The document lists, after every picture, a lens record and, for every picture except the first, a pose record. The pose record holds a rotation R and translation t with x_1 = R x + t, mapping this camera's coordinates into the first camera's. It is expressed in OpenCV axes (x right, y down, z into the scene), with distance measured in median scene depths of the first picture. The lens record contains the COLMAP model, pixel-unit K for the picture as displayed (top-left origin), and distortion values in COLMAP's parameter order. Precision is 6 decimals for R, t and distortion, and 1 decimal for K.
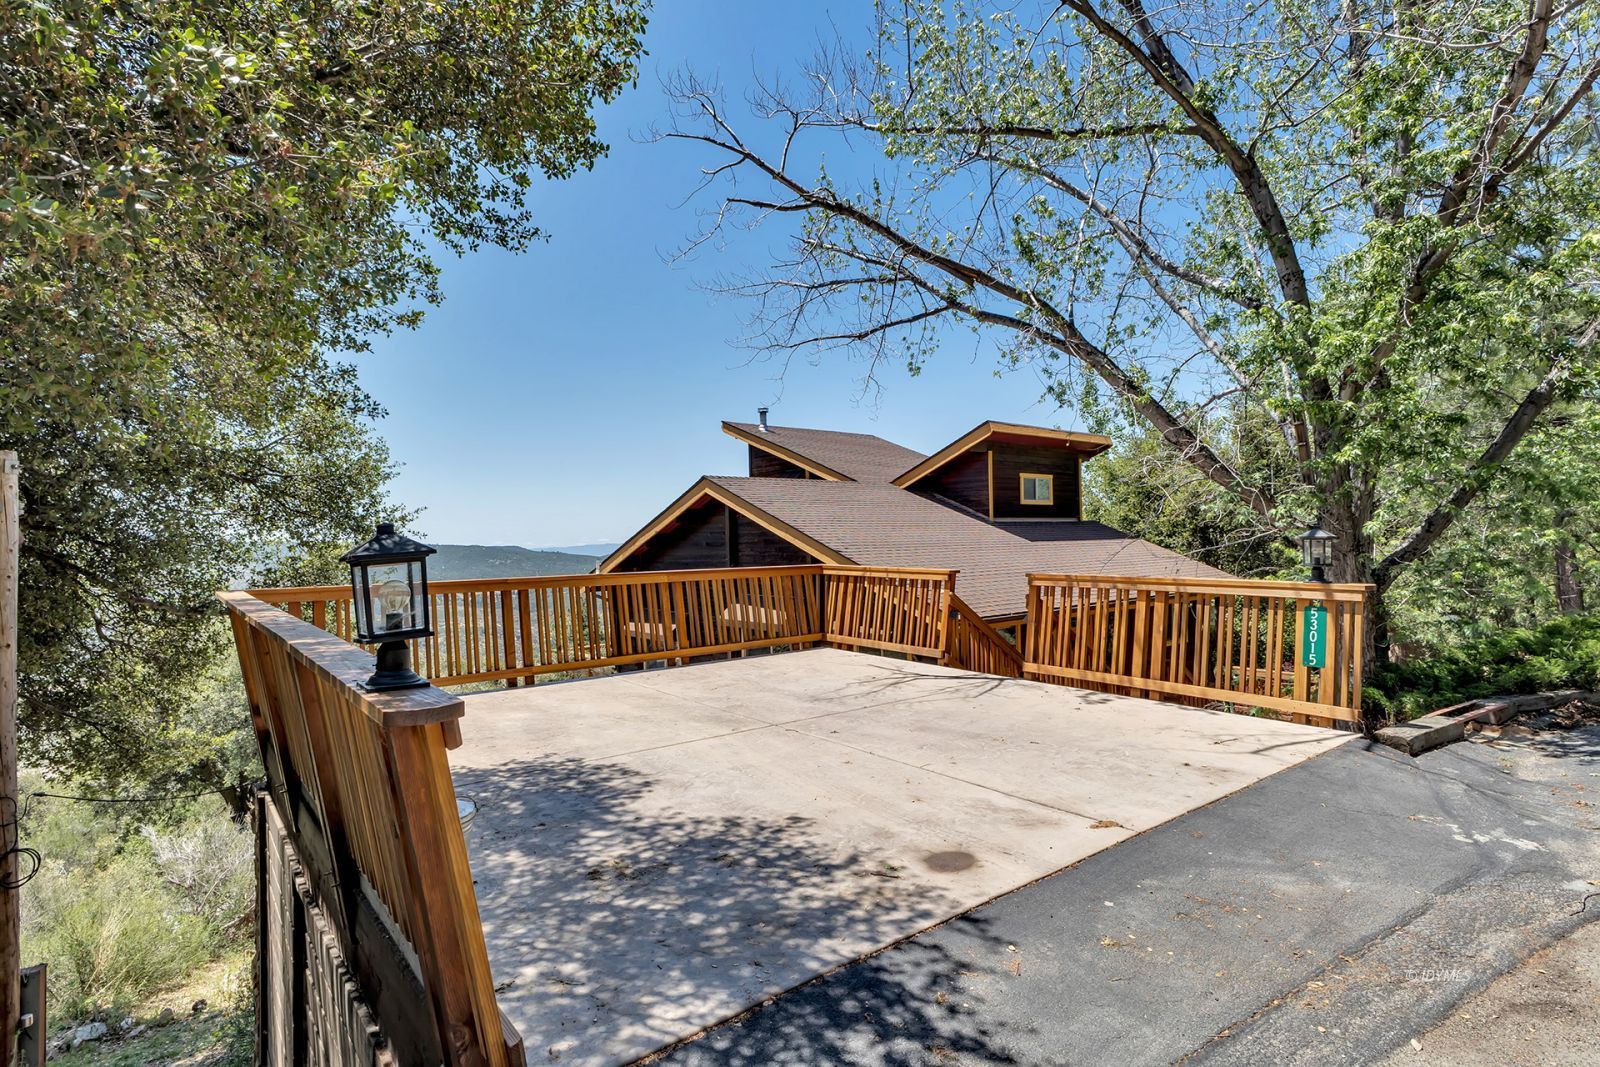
lens RADIAL K [[713.1, 0, 803.3], [0, 713.1, 524.6], [0, 0, 1]] dist [0.000314, -0.000237]
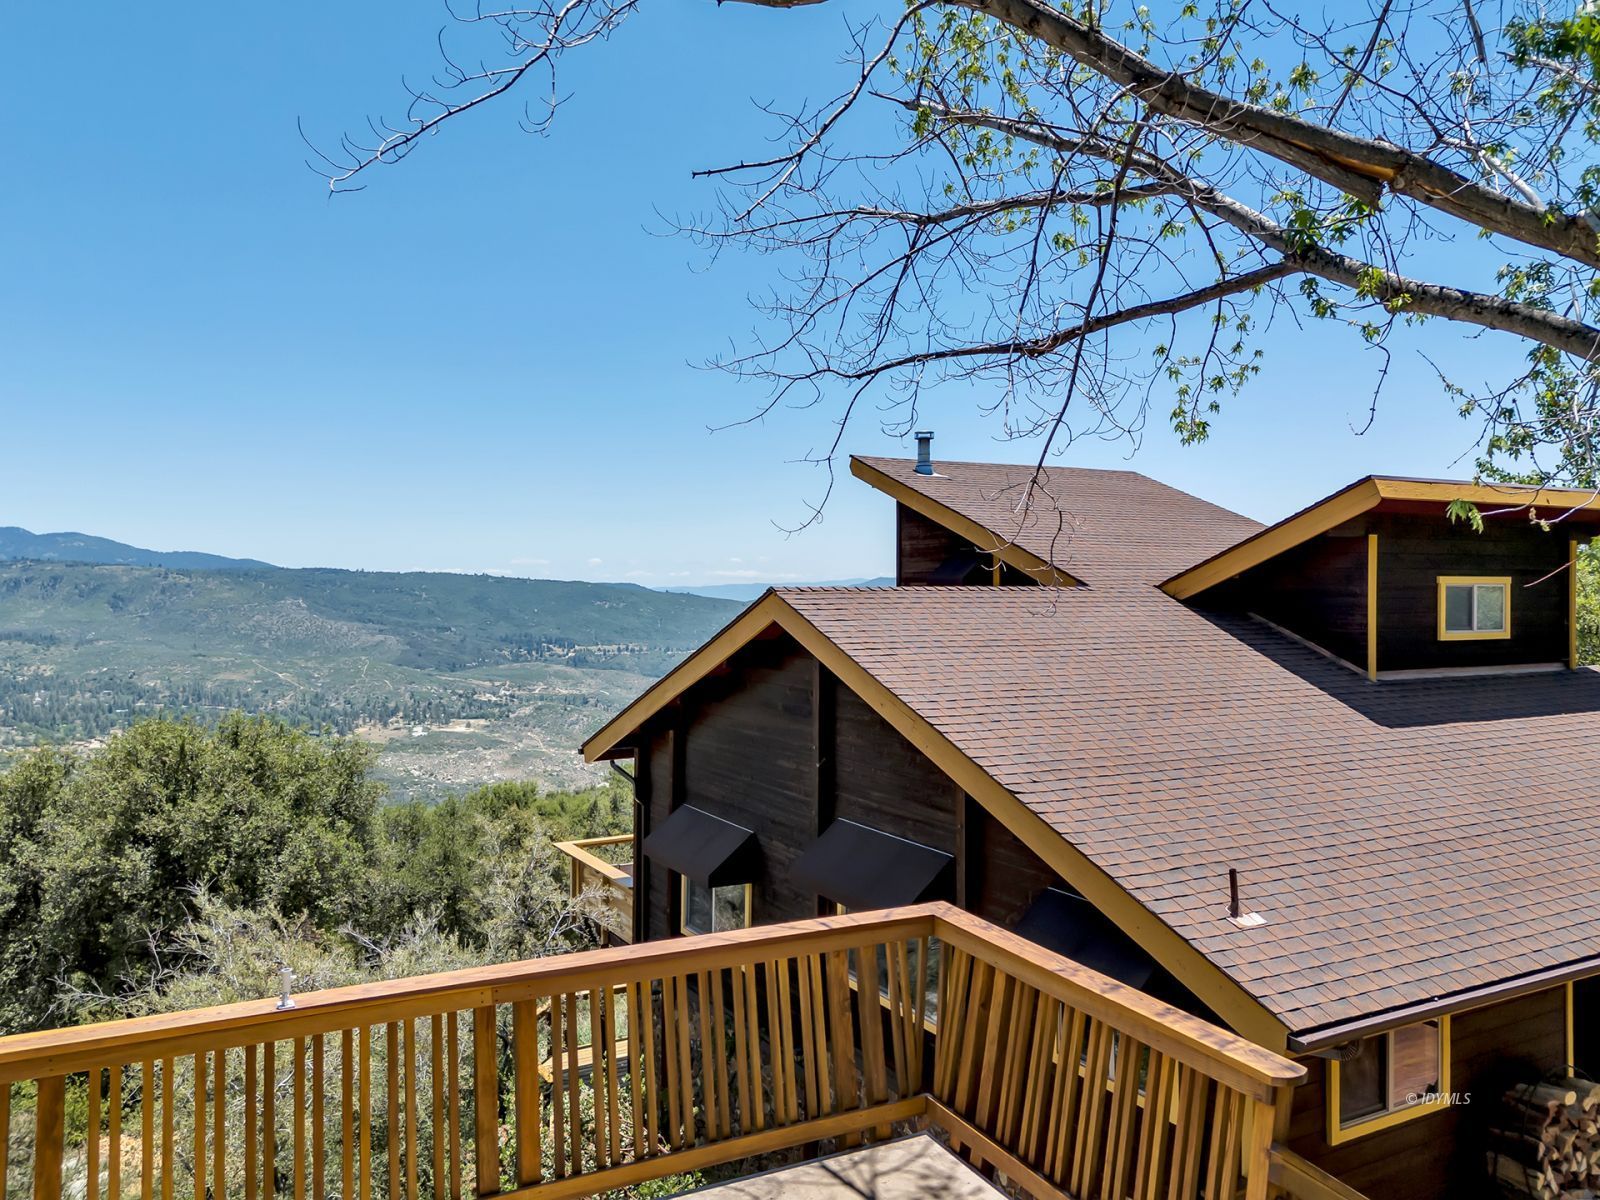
lens RADIAL K [[1163.0, 0, 802.9], [0, 1163.0, 592.4], [0, 0, 1]] dist [0.033246, -0.004502]
pose [[0.982921, 0.017503, -0.183194, 0.068930], [-0.018515, 0.999821, -0.003813, -0.123093], [0.183095, 0.007140, 0.983069, 0.351984]]
